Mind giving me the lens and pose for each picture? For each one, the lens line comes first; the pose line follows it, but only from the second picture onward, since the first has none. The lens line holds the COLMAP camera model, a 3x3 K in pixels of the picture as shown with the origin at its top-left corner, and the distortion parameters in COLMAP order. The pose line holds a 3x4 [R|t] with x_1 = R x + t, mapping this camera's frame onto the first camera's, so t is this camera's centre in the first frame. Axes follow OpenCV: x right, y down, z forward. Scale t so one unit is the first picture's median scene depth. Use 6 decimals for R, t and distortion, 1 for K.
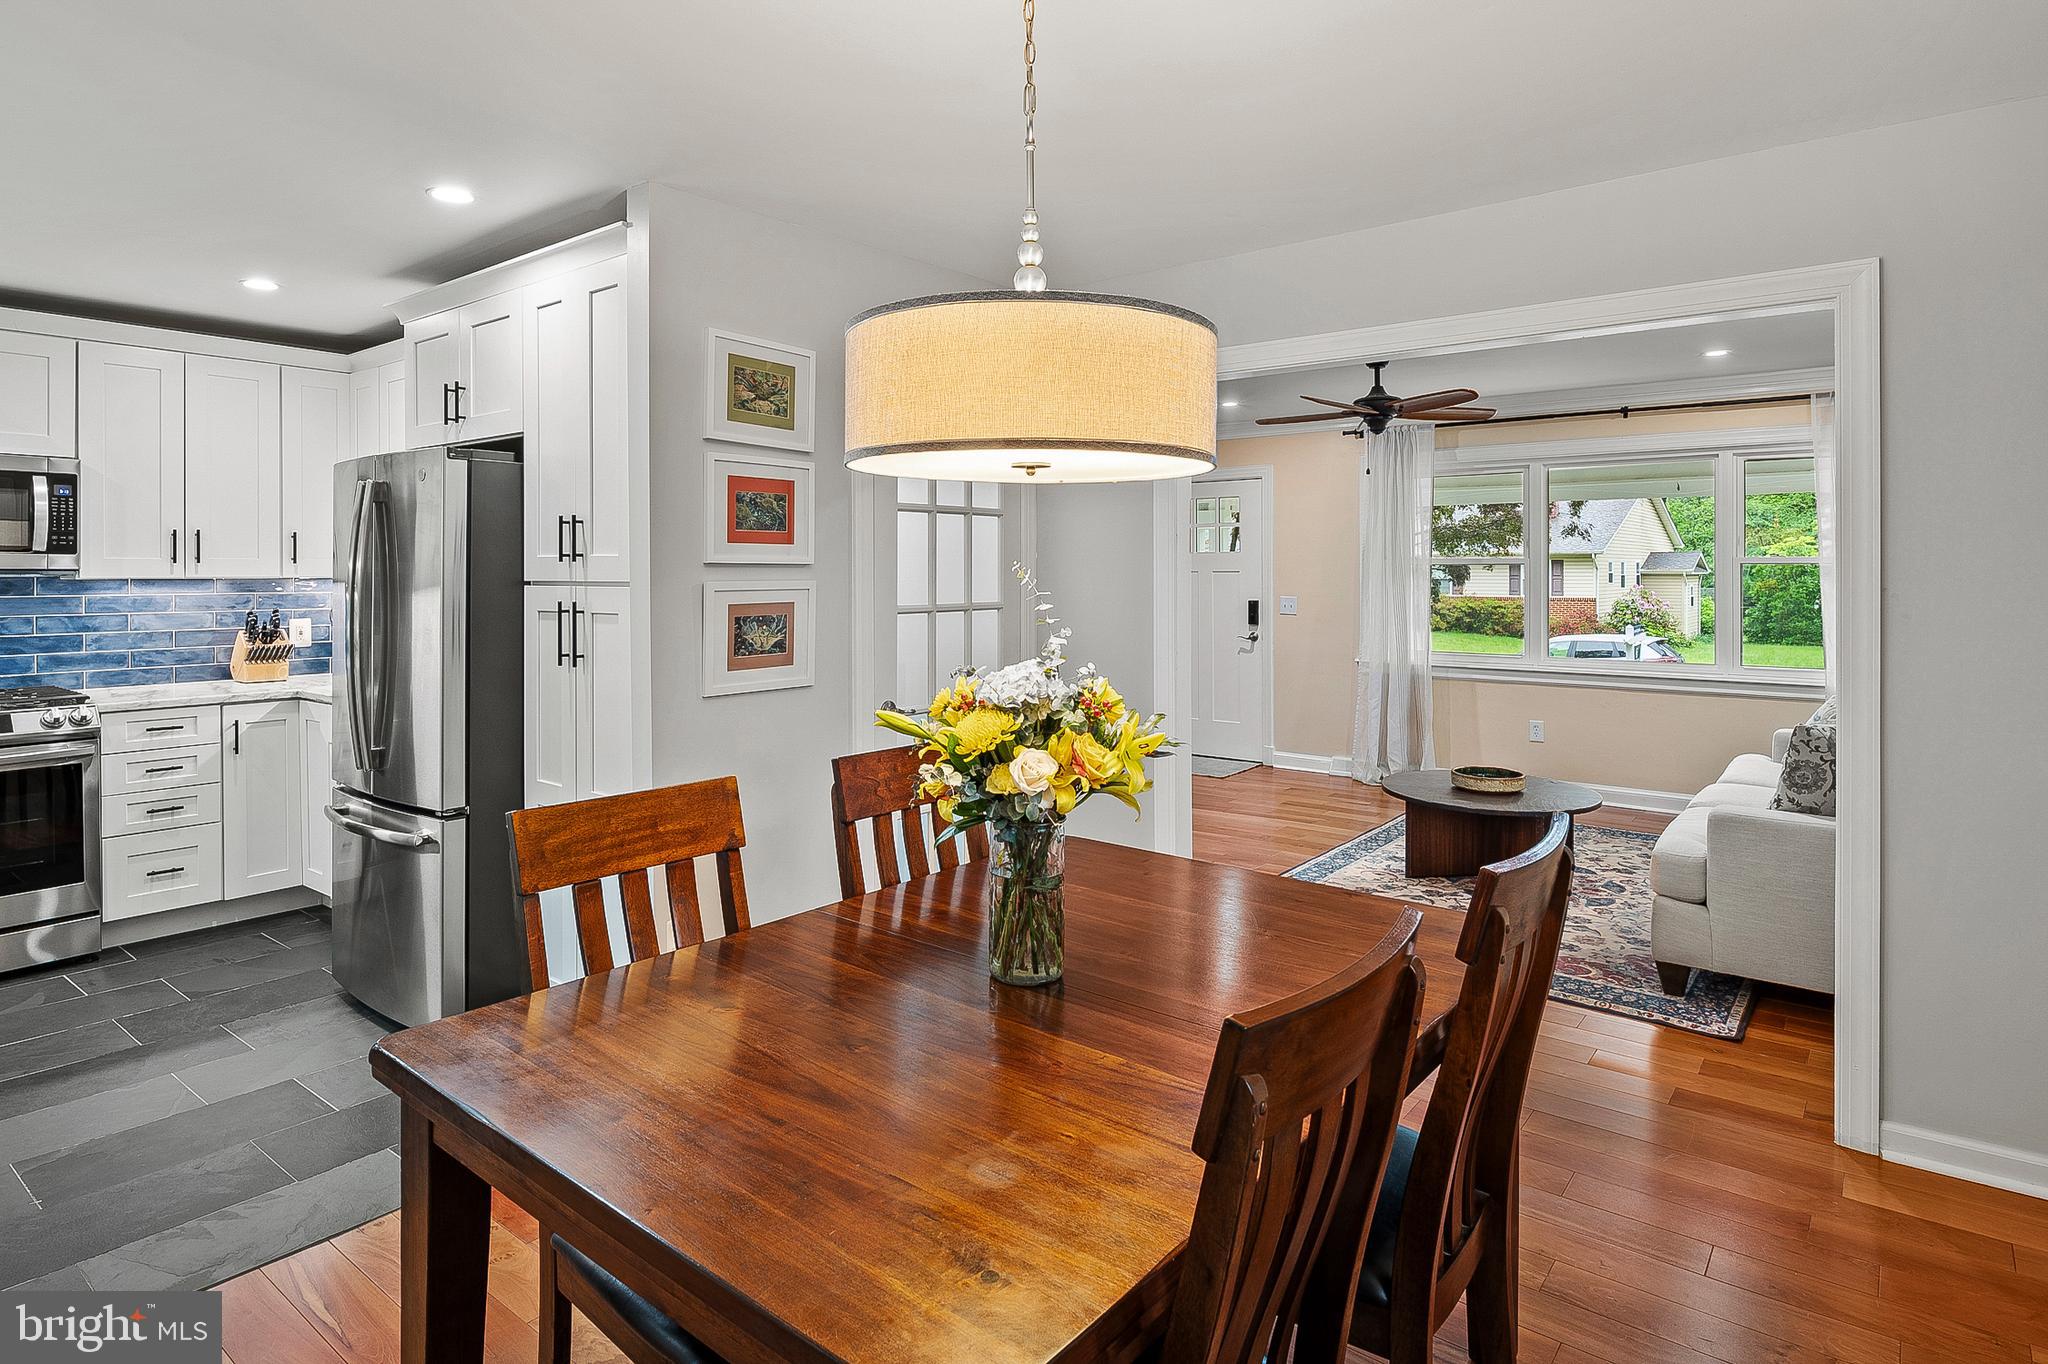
lens RADIAL K [[1132.8, 0, 1014.4], [0, 1132.8, 580.8], [0, 0, 1]] dist [-0.004646, -0.001189]
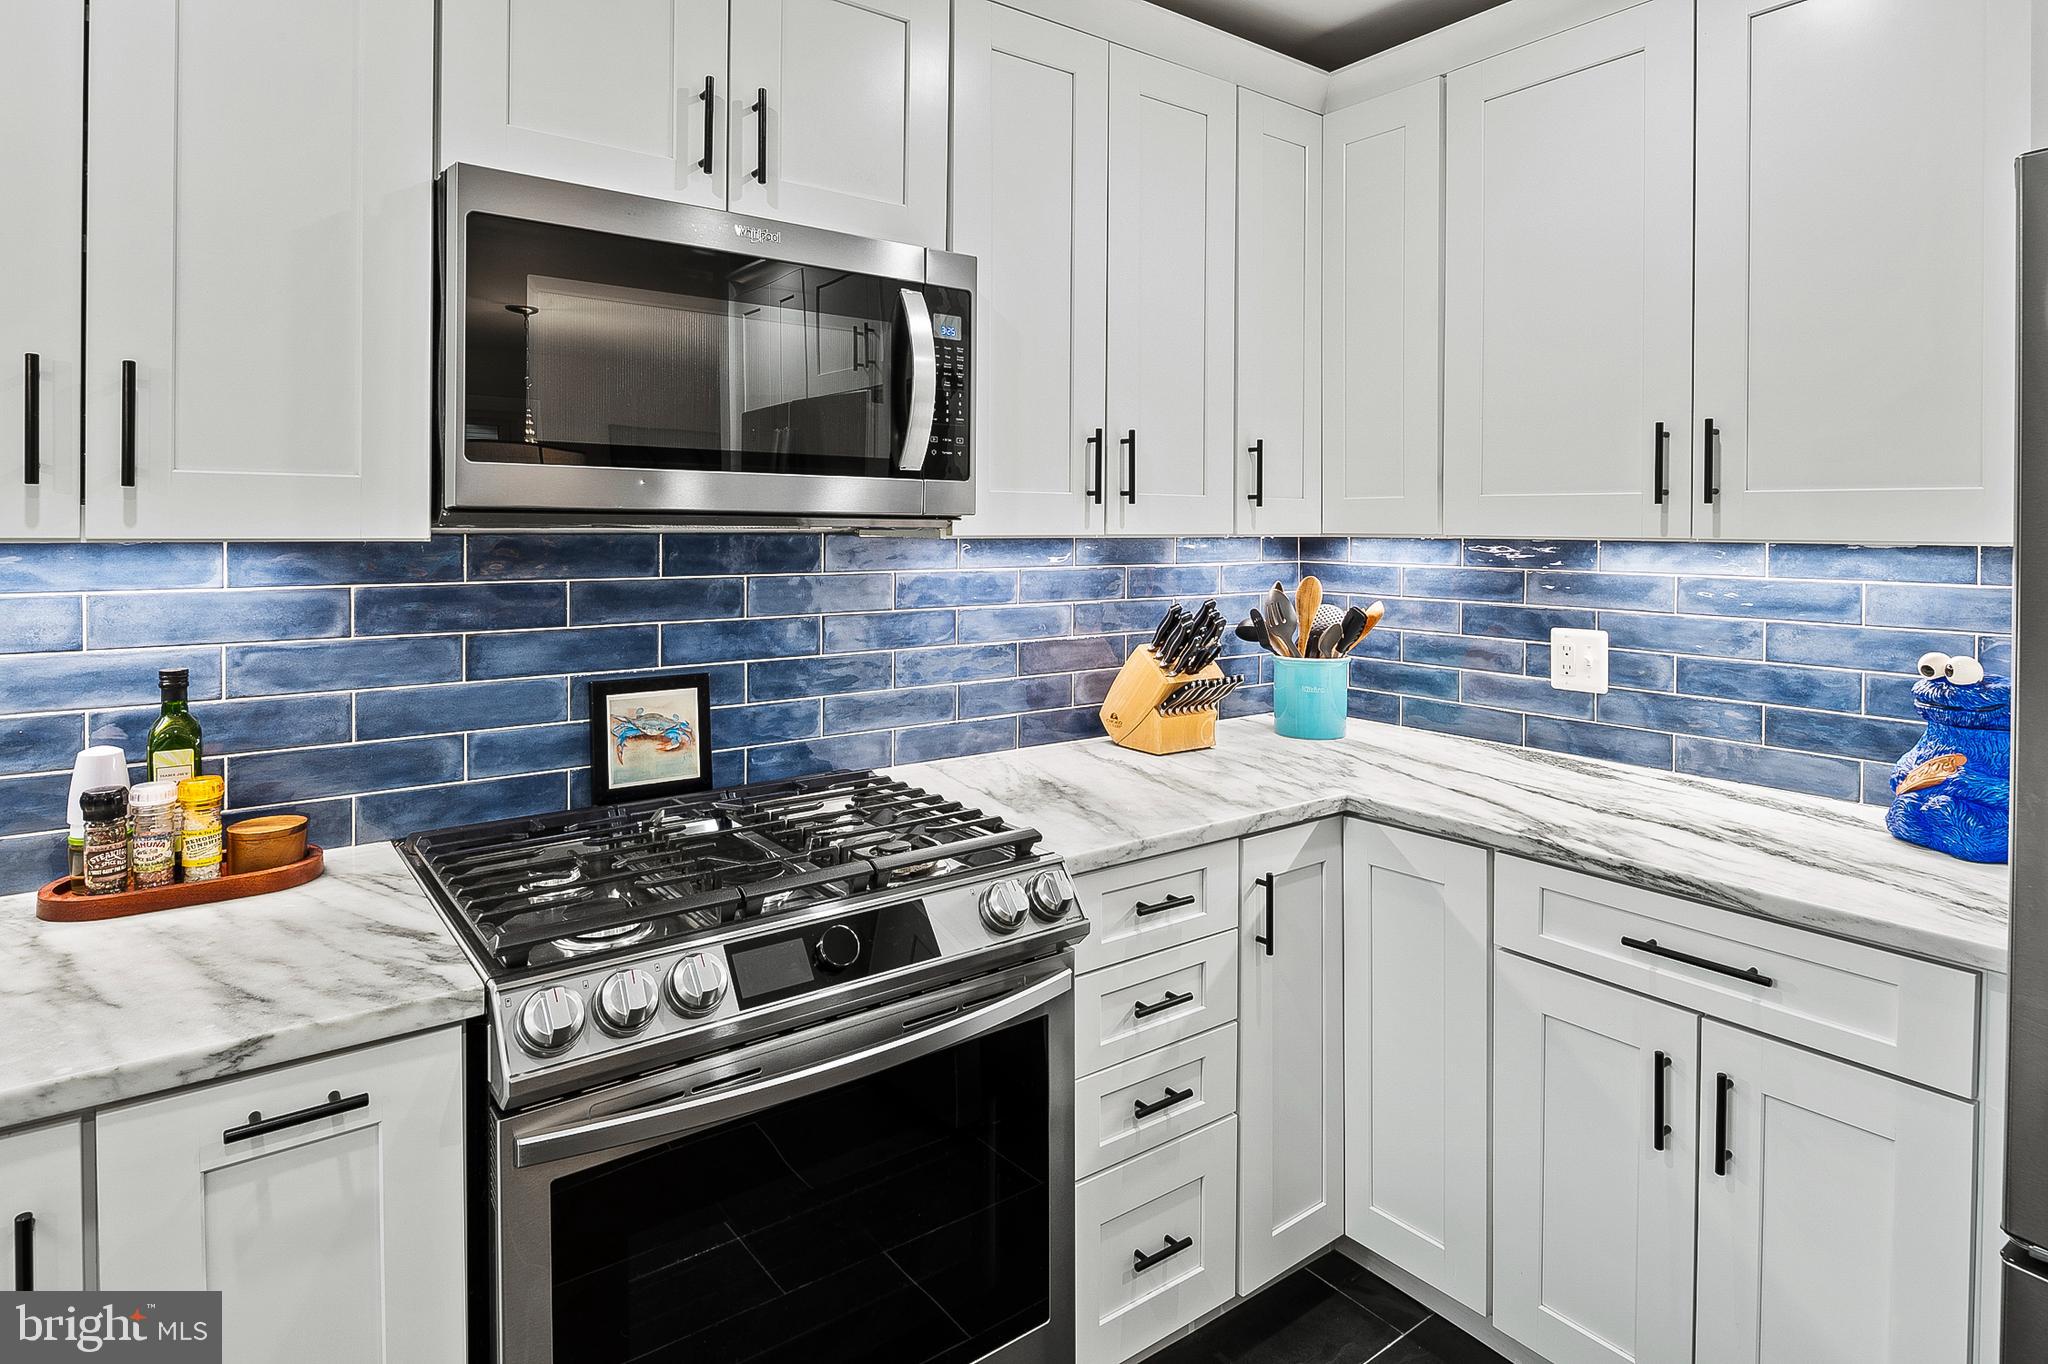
lens RADIAL K [[1125.7, 0, 1020.4], [0, 1125.7, 535.5], [0, 0, 1]] dist [-0.004393, -0.001009]
pose [[0.967116, 0.006062, -0.254264, -0.677654], [-0.006227, 0.999981, 0.000157, -0.002811], [0.254260, 0.001431, 0.967135, 0.574200]]
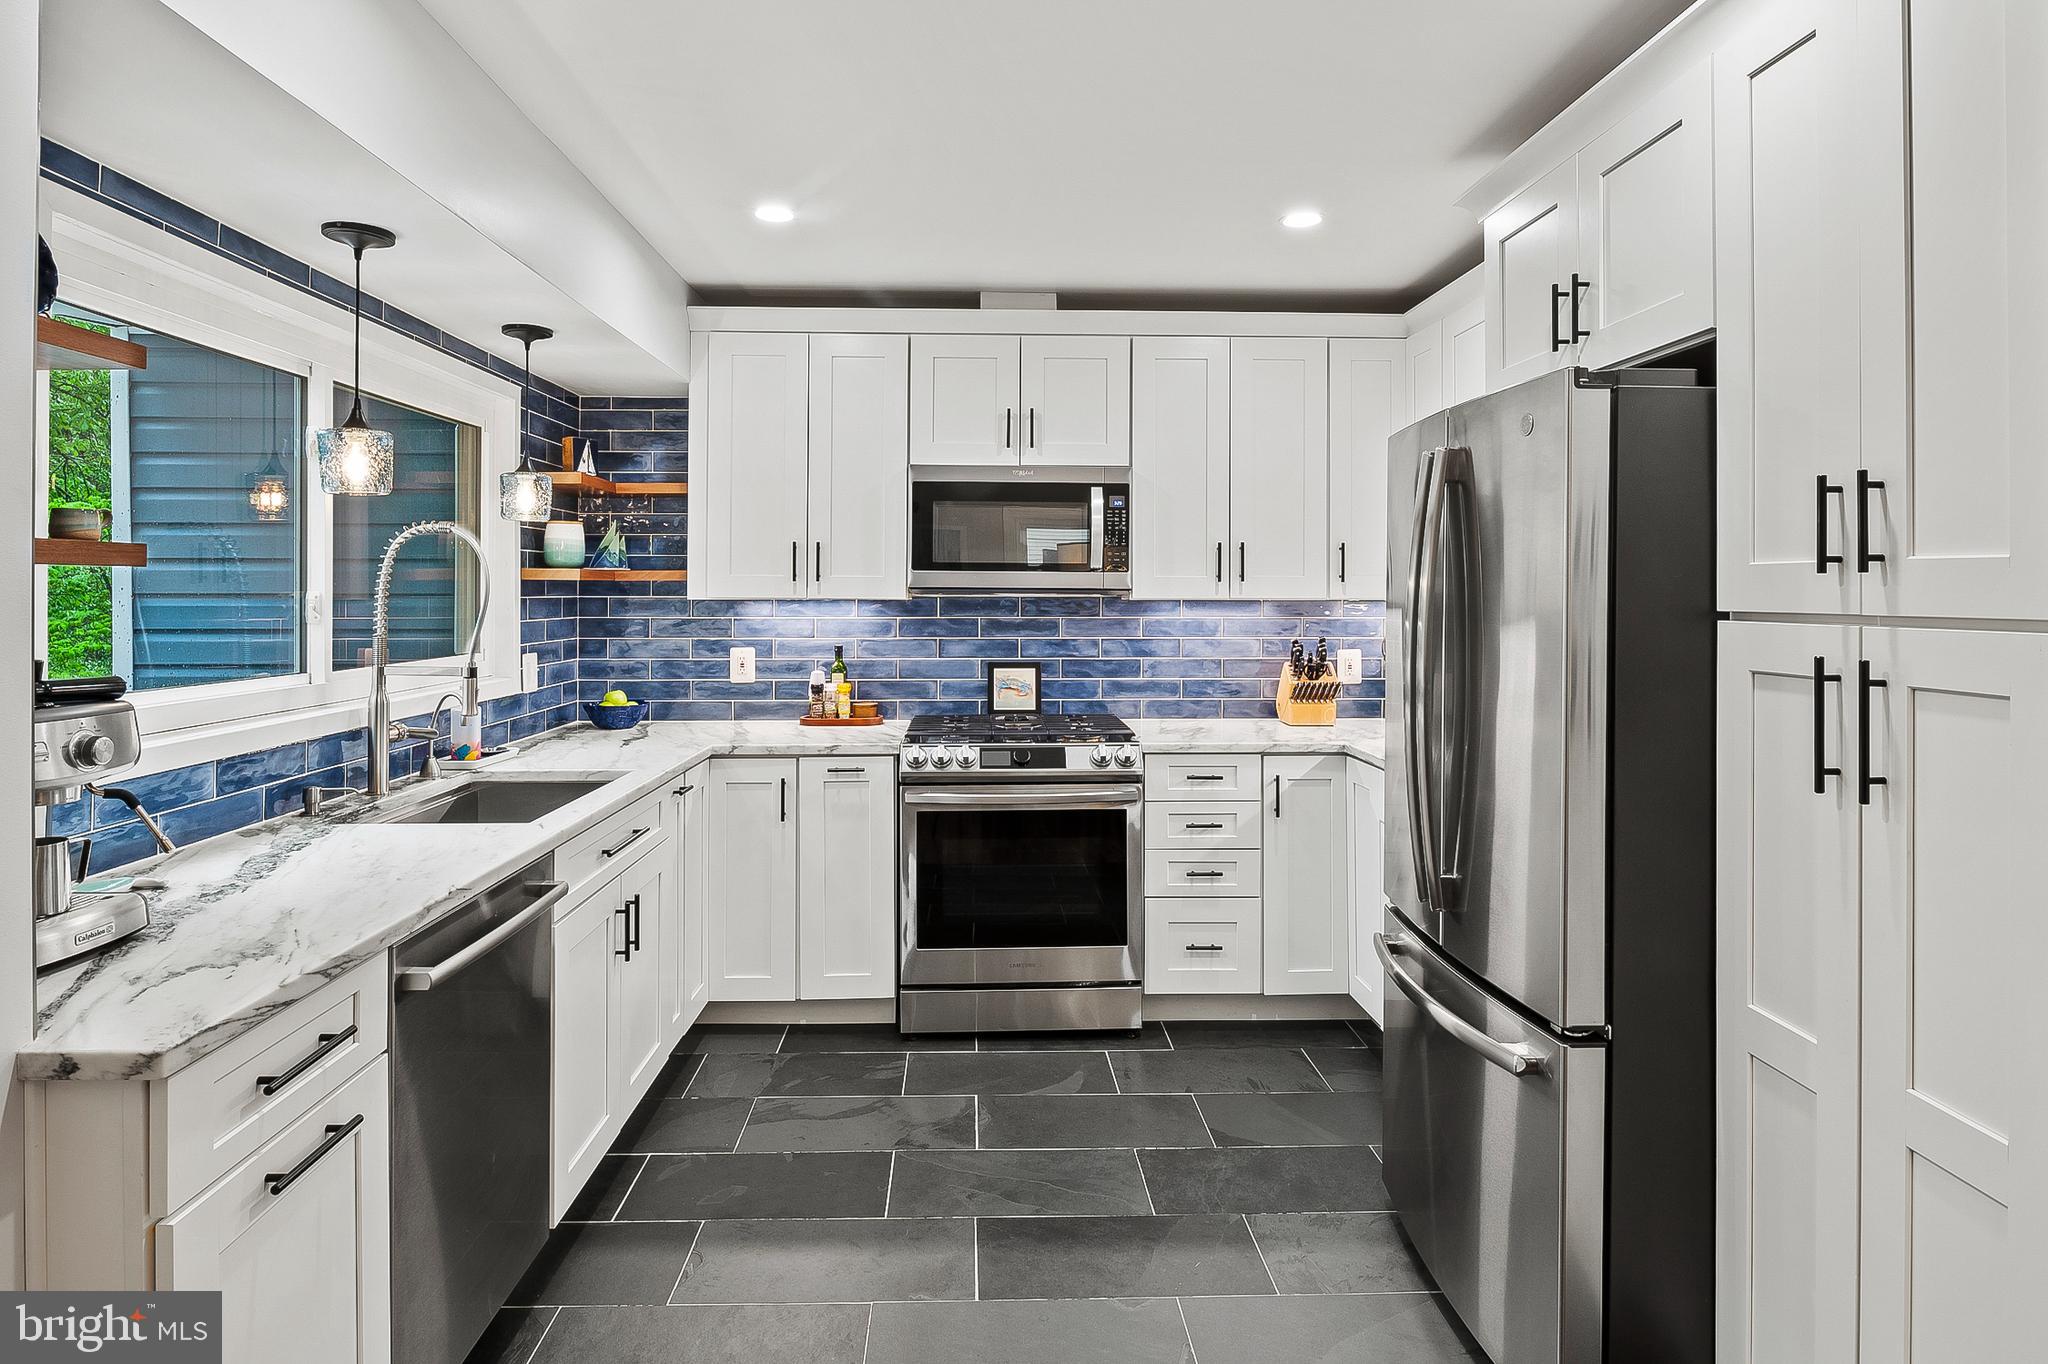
lens RADIAL K [[1132.8, 0, 1014.4], [0, 1132.8, 580.8], [0, 0, 1]] dist [-0.004646, -0.001189]
pose [[0.653738, -0.004805, -0.756705, -0.198676], [-0.008583, 0.999868, -0.013764, -0.003297], [0.756672, 0.015493, 0.653611, 0.327562]]
